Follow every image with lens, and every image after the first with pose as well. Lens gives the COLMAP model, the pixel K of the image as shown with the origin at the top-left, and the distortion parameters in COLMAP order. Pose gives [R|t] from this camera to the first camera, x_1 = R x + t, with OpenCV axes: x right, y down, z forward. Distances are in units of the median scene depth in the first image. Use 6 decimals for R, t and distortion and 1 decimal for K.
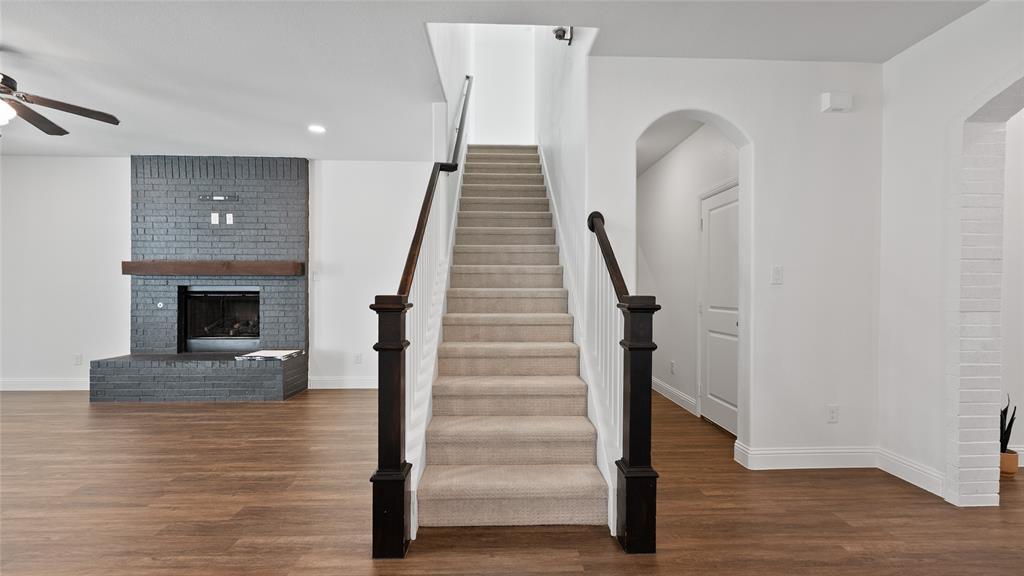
lens RADIAL K [[434.7, 0, 510.8], [0, 434.7, 293.8], [0, 0, 1]] dist [0.002107, 0.000261]
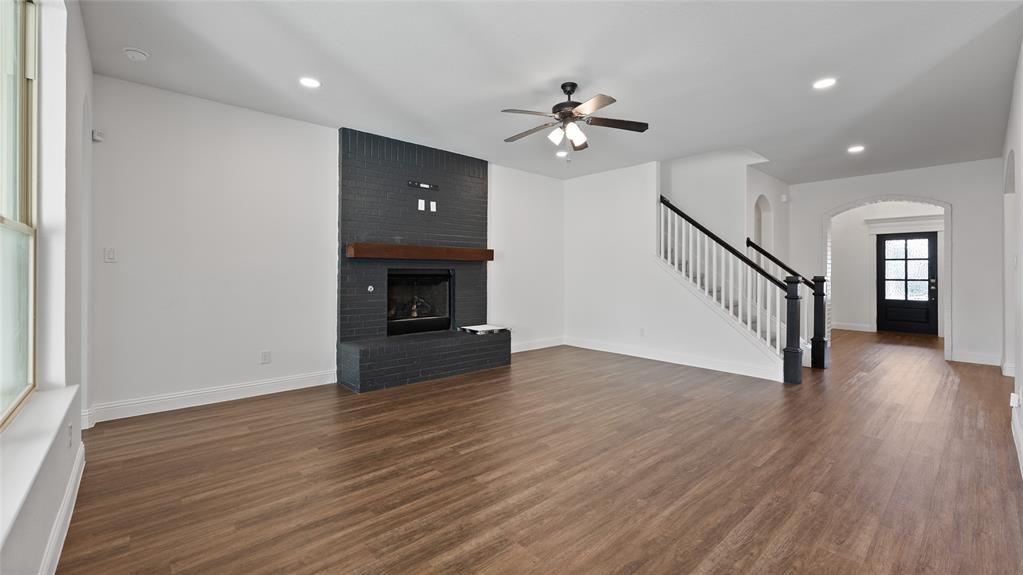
lens RADIAL K [[434.3, 0, 511.1], [0, 434.3, 271.7], [0, 0, 1]] dist [0.002107, 0.000261]
pose [[0.752619, 0.000939, 0.658455, -1.244278], [0.003492, 0.999979, -0.005416, -0.005973], [-0.658447, 0.006375, 0.752600, 0.074453]]
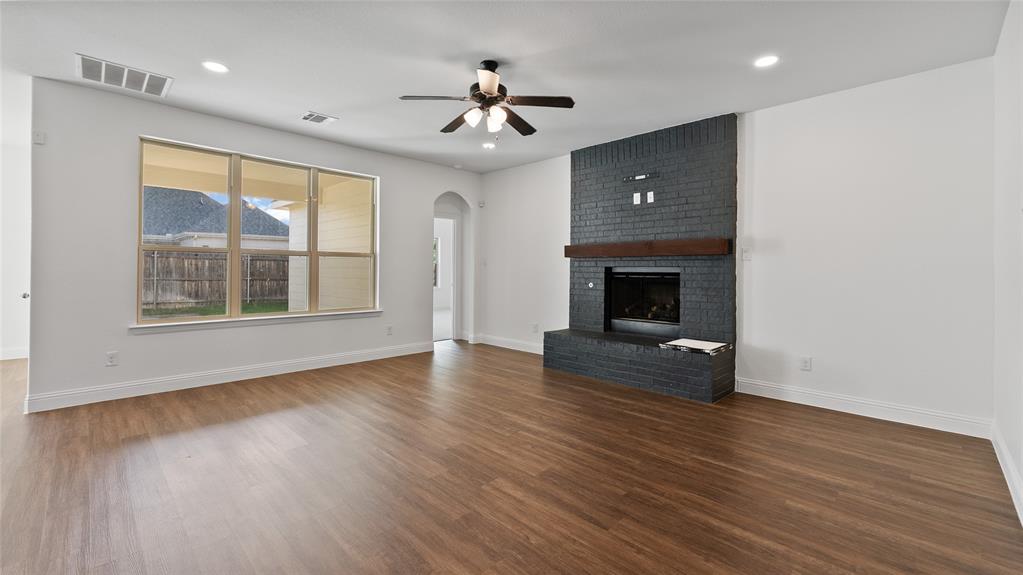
lens RADIAL K [[434.3, 0, 522.3], [0, 434.3, 272.7], [0, 0, 1]] dist [0.002107, 0.000261]
pose [[0.698311, 0.006481, -0.715765, -0.161639], [-0.010672, 0.999942, -0.001357, -0.001280], [0.715715, 0.008586, 0.698340, 0.134449]]
